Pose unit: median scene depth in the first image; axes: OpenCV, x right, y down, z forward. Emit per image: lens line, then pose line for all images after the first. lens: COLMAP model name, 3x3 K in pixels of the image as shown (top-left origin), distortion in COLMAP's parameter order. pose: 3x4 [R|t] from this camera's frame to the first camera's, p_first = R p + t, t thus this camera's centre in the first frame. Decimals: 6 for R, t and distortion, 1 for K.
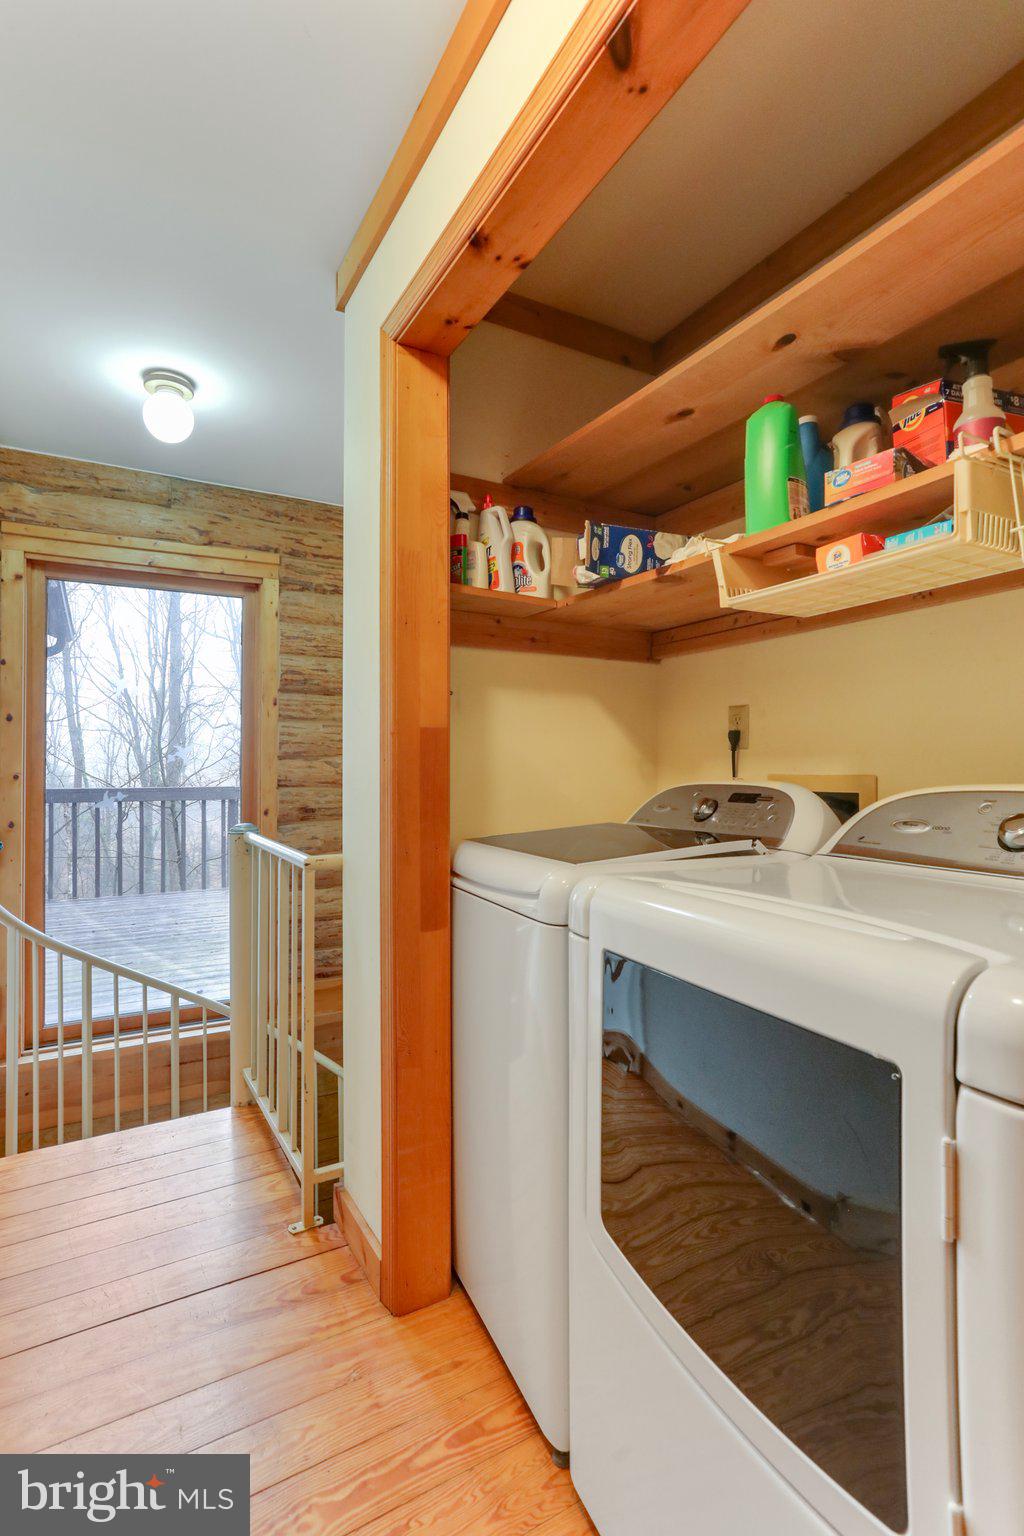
lens RADIAL K [[750.2, 0, 513.2], [0, 750.2, 757.3], [0, 0, 1]] dist [-0.048037, 0.015294]
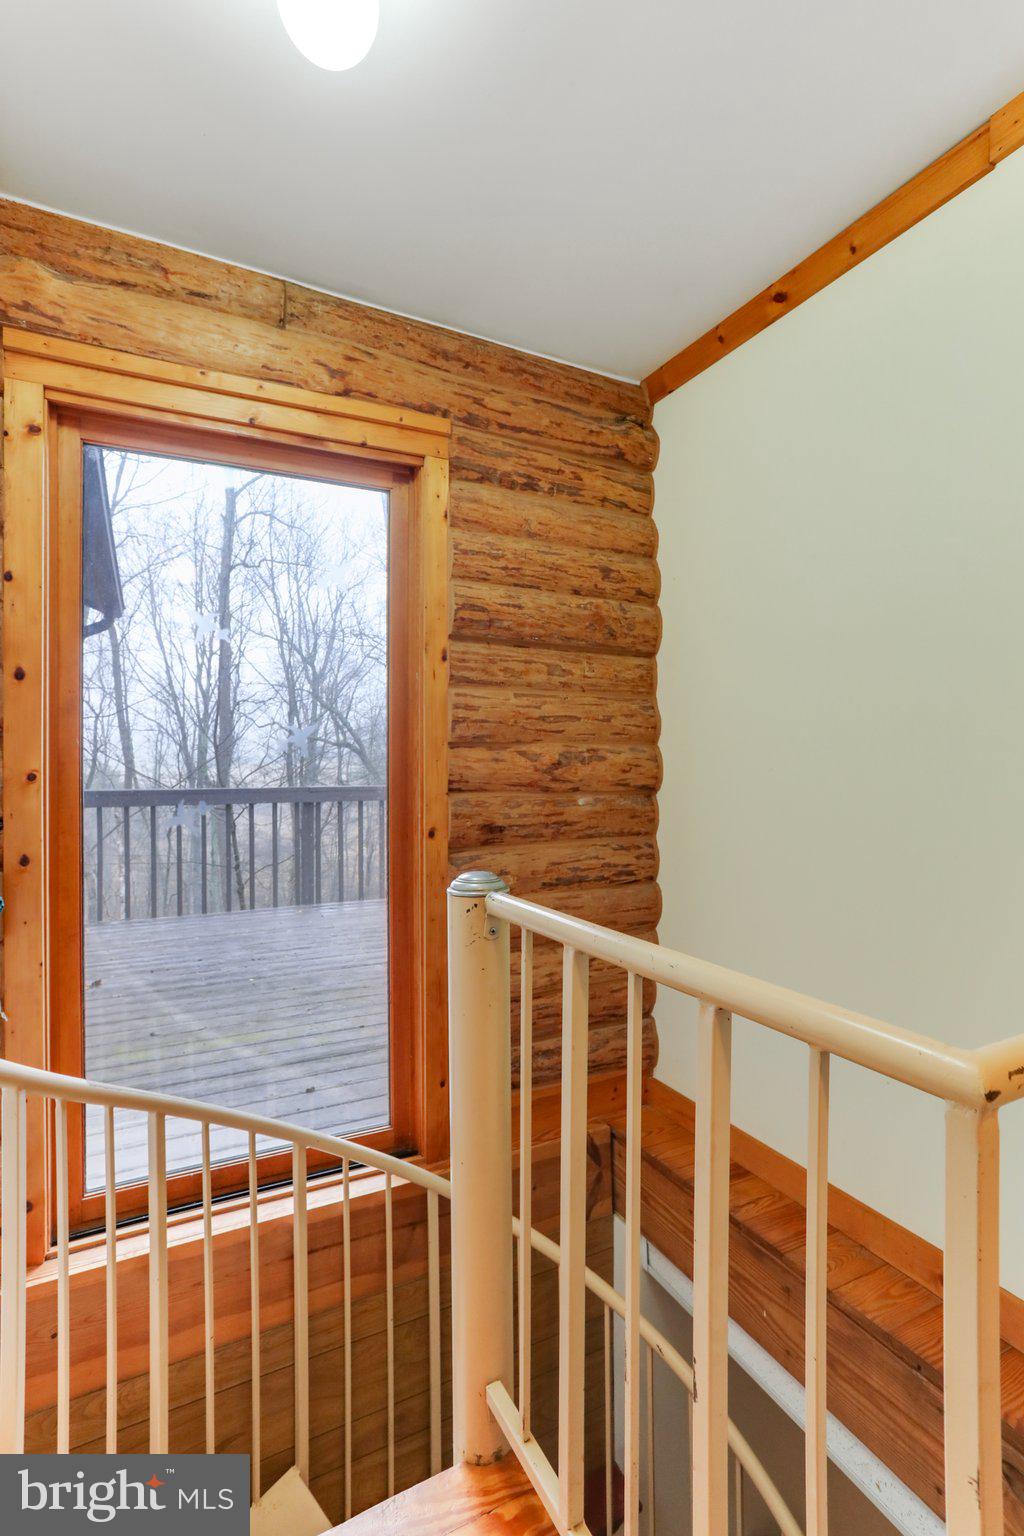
lens RADIAL K [[750.2, 0, 518.2], [0, 750.2, 768.6], [0, 0, 1]] dist [-0.048037, 0.015294]
pose [[0.998916, -0.000282, -0.046545, -0.235121], [0.001037, 0.999869, 0.016181, 0.010506], [0.046535, -0.016212, 0.998785, 0.387490]]
